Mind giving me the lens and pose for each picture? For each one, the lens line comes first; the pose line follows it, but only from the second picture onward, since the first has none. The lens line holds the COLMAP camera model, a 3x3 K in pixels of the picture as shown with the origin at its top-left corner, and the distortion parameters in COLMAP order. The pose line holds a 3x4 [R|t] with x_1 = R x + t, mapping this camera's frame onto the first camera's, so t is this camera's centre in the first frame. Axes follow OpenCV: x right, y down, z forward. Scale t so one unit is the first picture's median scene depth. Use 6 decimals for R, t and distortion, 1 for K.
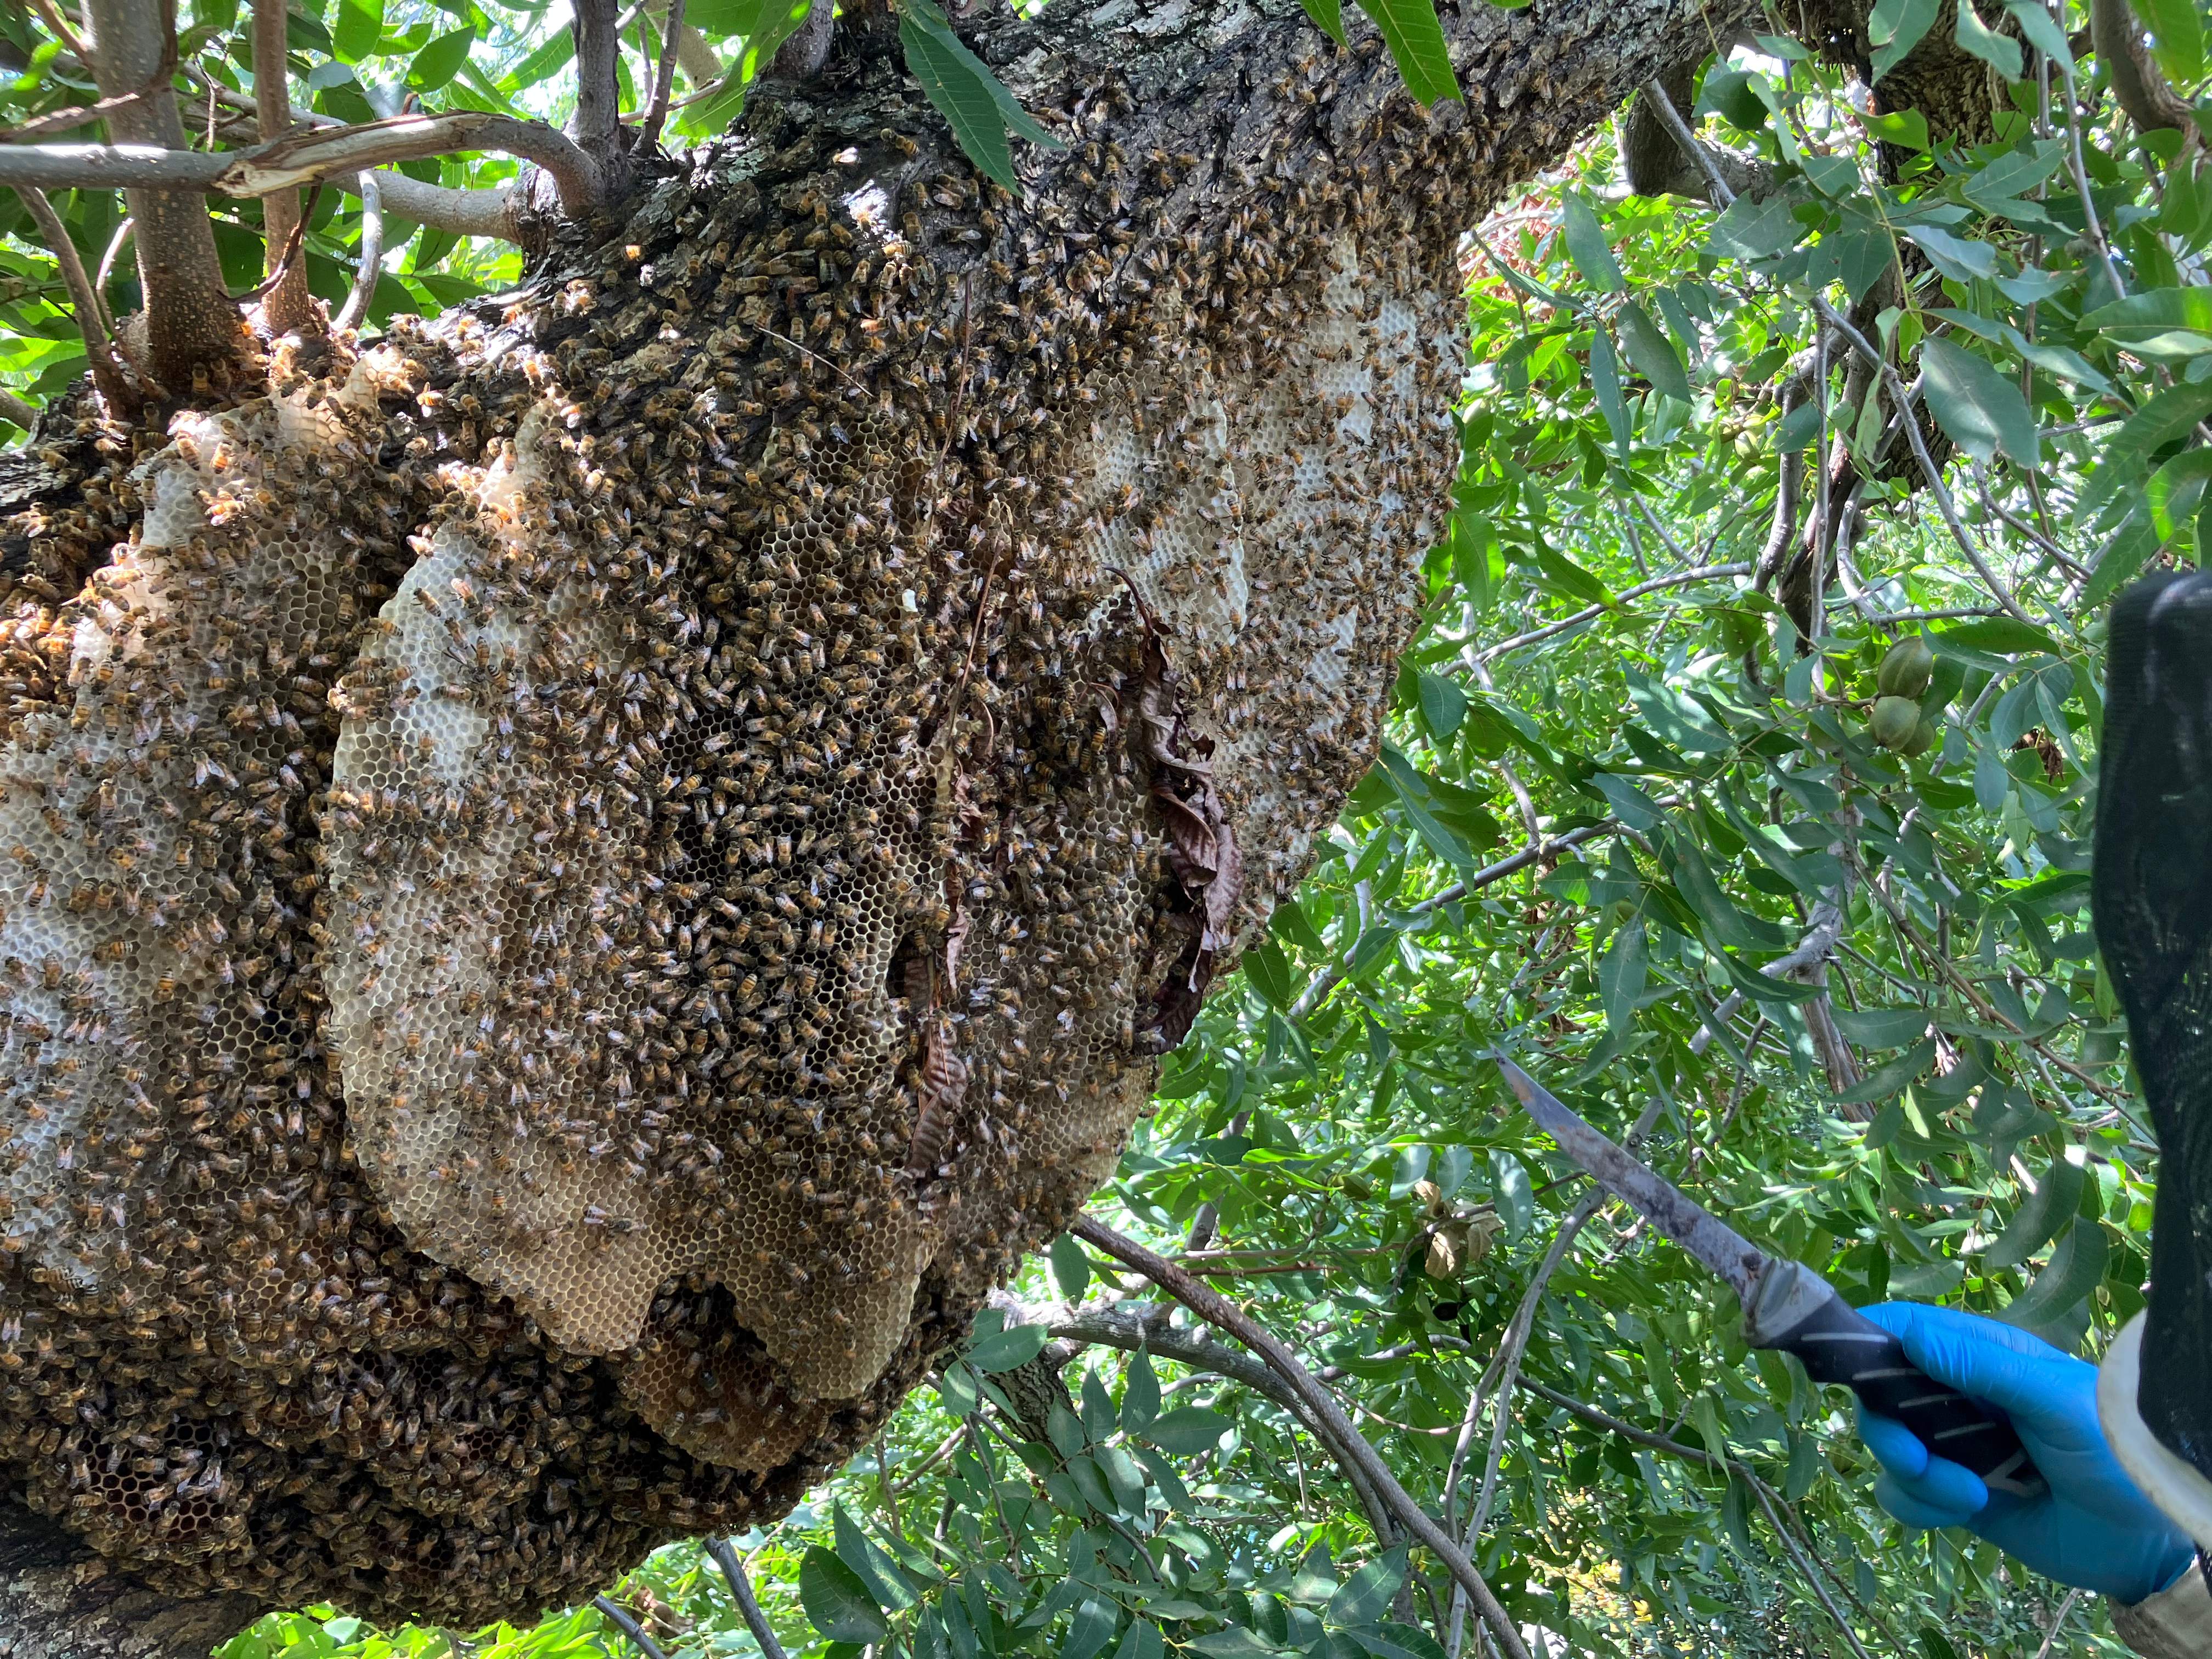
lens RADIAL K [[1799.2, 0, 1108.4], [0, 1799.2, 838.7], [0, 0, 1]] dist [0.012916, -0.026618]
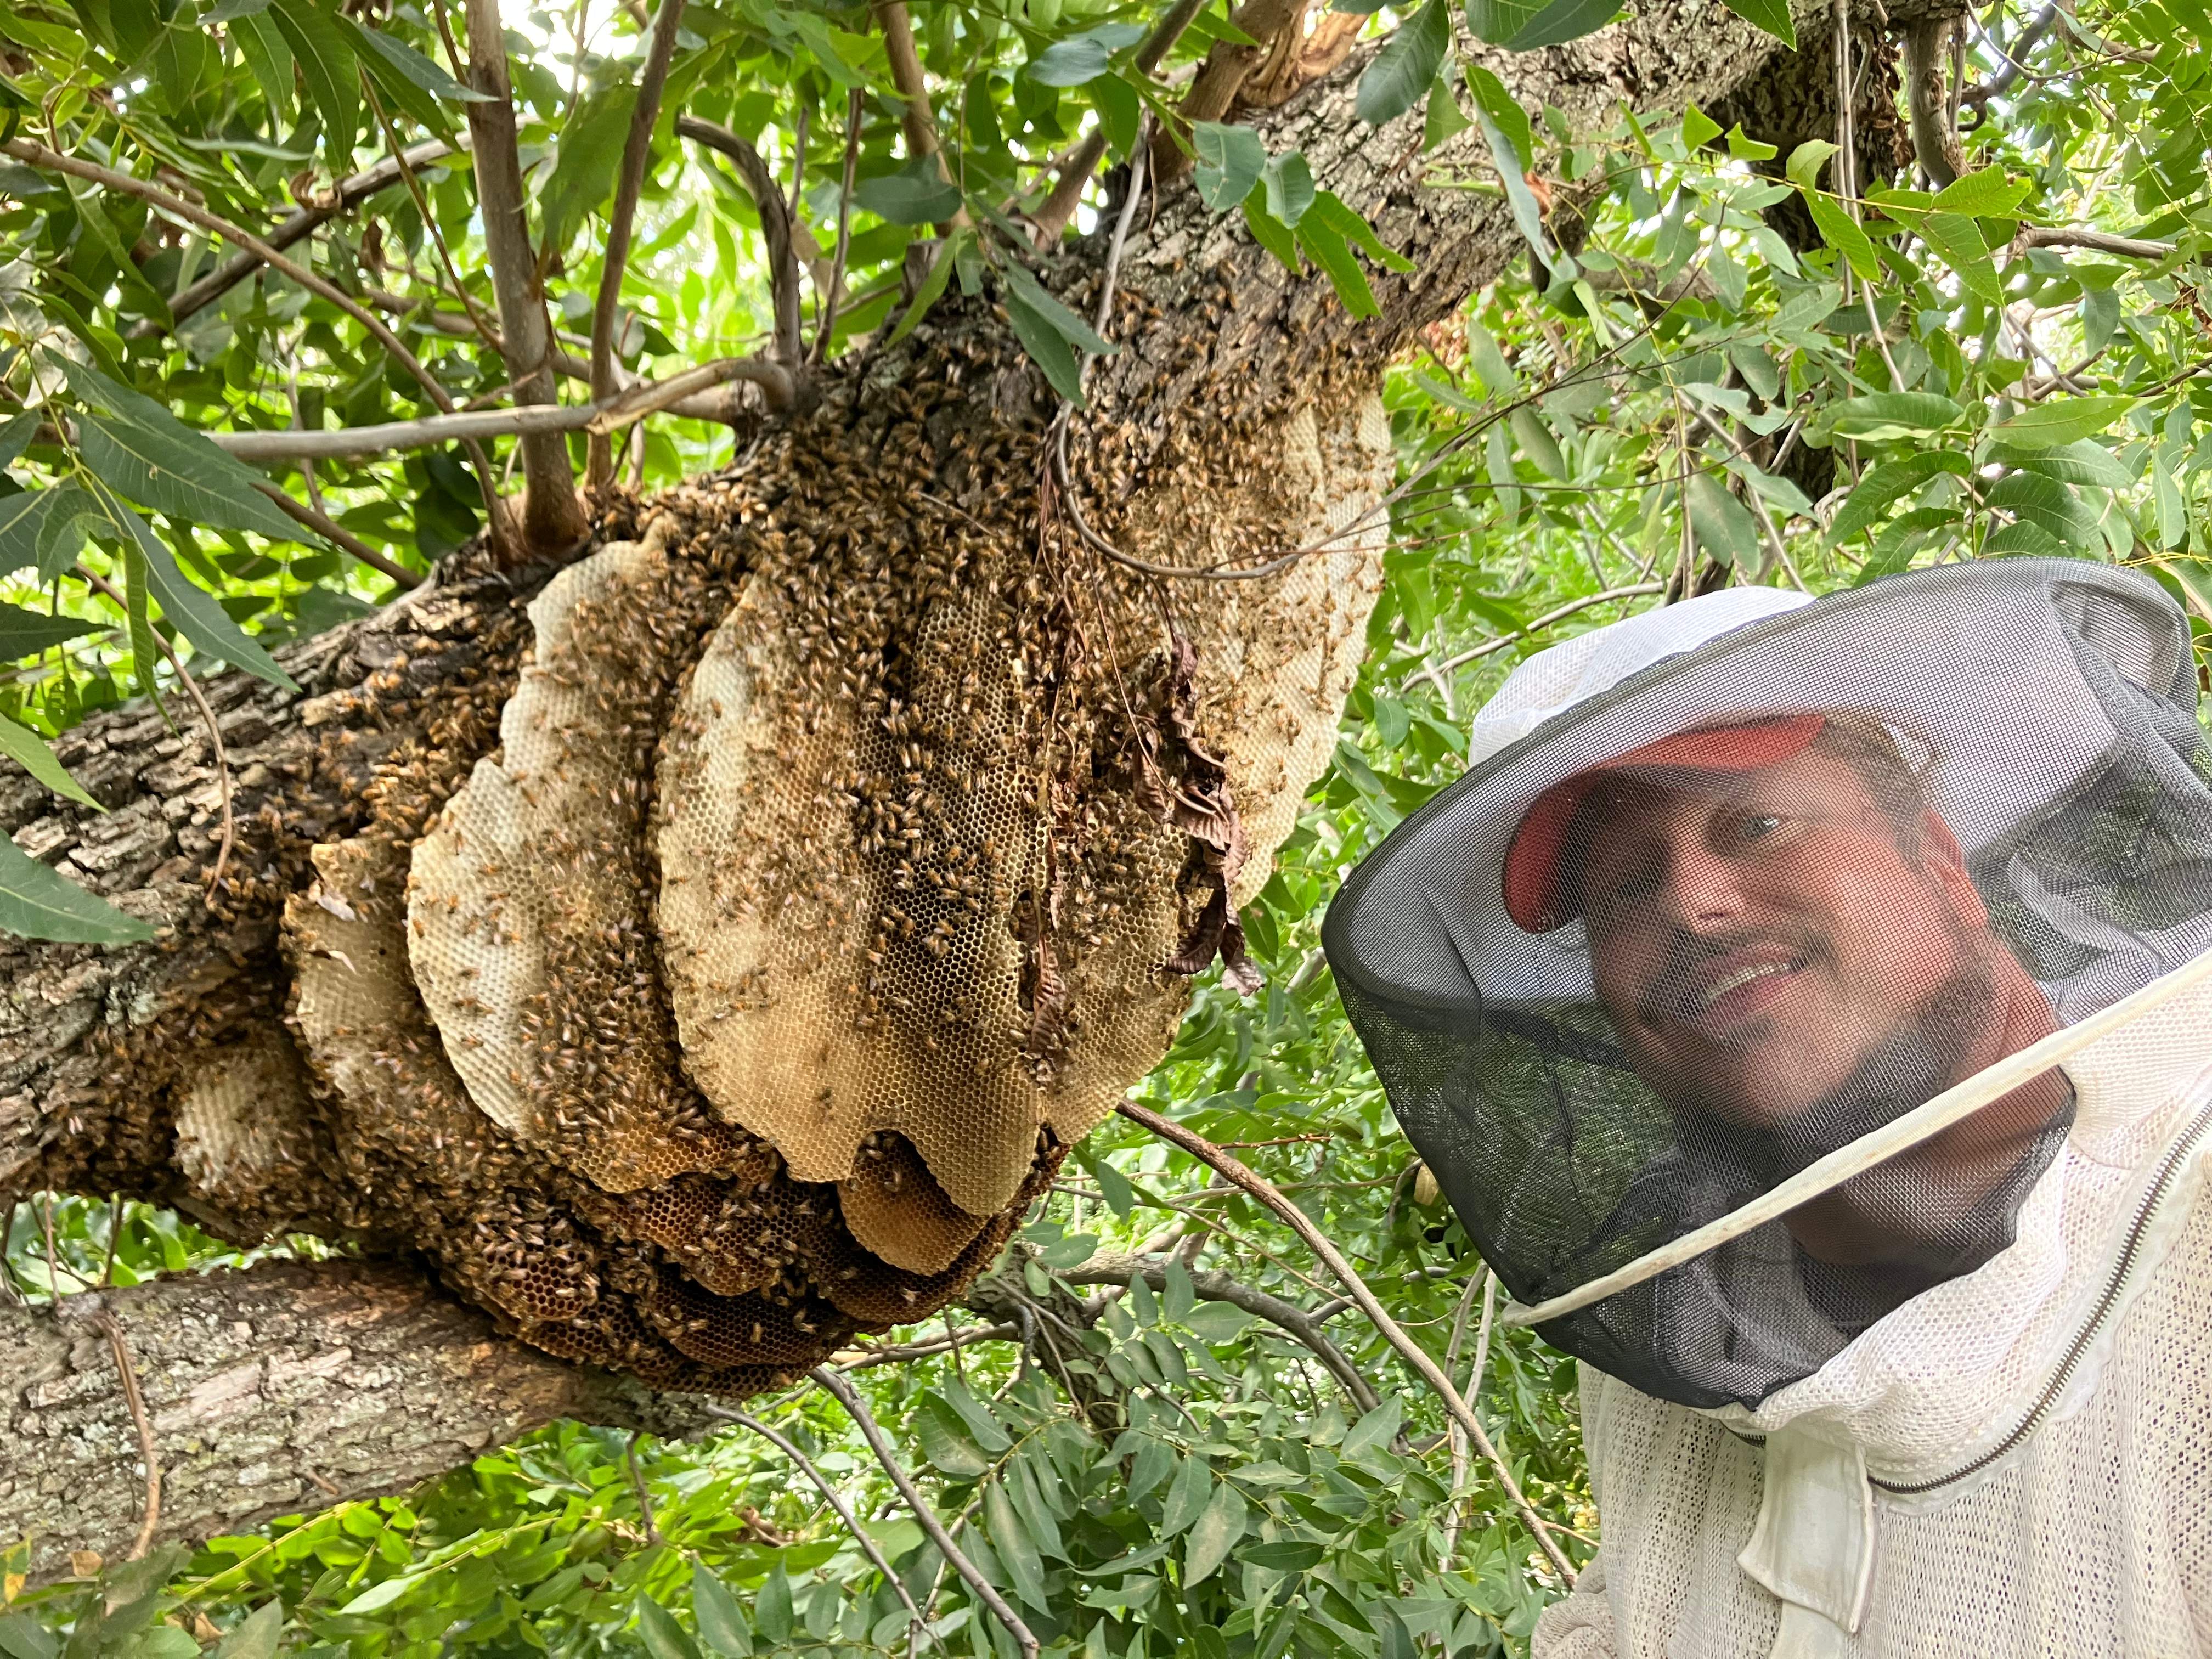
lens RADIAL K [[1799.2, 0, 1108.2], [0, 1799.2, 797.4], [0, 0, 1]] dist [0.012916, -0.026618]
pose [[0.999287, -0.037431, 0.005026, -0.041197], [0.037563, 0.998862, -0.029380, 0.018599], [-0.003921, 0.029548, 0.999556, -0.418355]]
